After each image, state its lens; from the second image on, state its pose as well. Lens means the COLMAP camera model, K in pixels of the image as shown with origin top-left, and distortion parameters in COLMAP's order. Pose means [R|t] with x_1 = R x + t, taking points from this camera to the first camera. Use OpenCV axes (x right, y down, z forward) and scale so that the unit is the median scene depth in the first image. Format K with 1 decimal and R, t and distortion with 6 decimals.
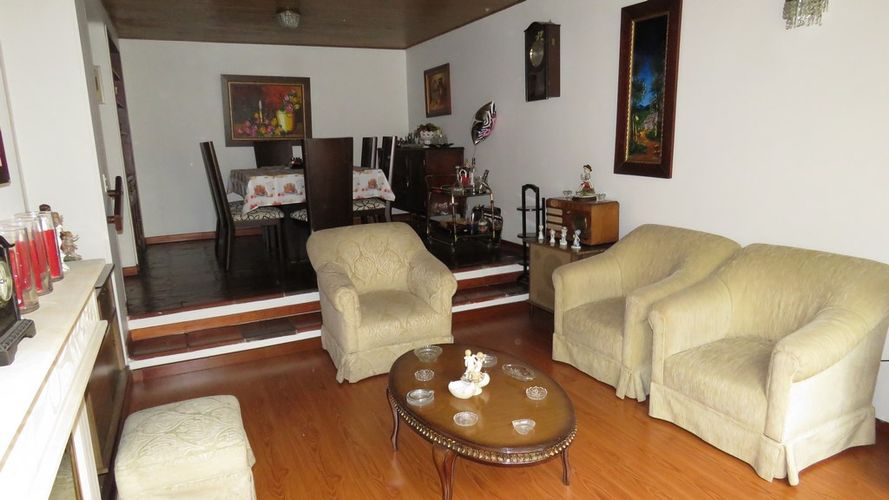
lens RADIAL K [[567.4, 0, 446.9], [0, 567.4, 253.1], [0, 0, 1]] dist [-0.009727, -0.001106]
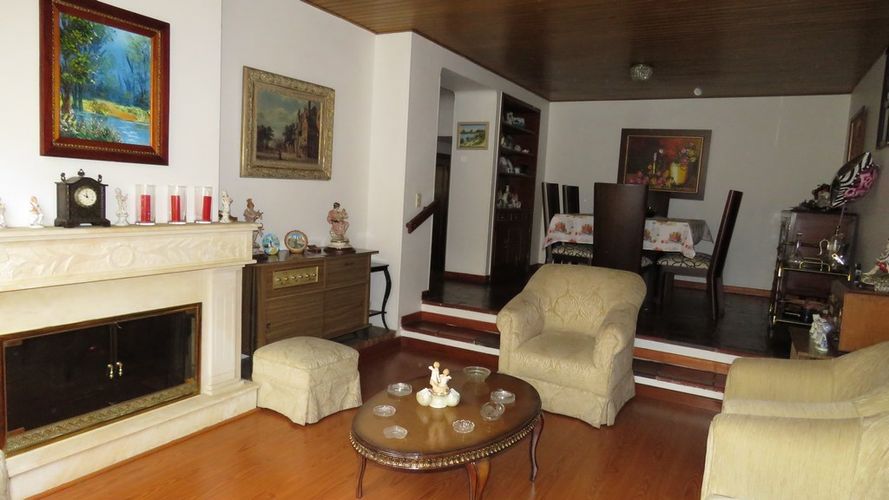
lens RADIAL K [[567.4, 0, 448.3], [0, 567.4, 250.6], [0, 0, 1]] dist [-0.009727, -0.001106]
pose [[0.581716, 0.145094, -0.800346, 0.304964], [-0.234669, 0.972059, 0.005659, -0.014878], [0.778805, 0.184524, 0.599511, 0.126681]]
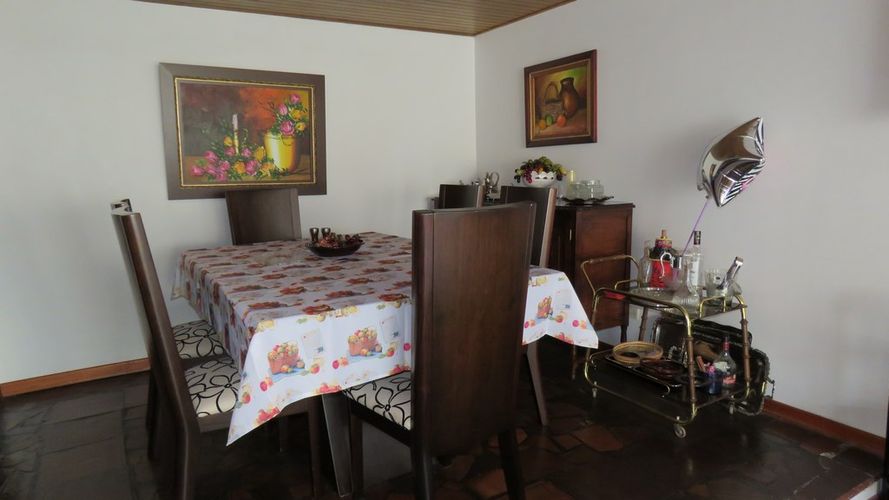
lens RADIAL K [[567.4, 0, 447.9], [0, 567.4, 252.0], [0, 0, 1]] dist [-0.009727, -0.001106]
pose [[0.994734, -0.012258, 0.101750, -0.187640], [0.016867, 0.998864, -0.044559, -0.112323], [-0.101088, 0.046040, 0.993812, 0.456096]]
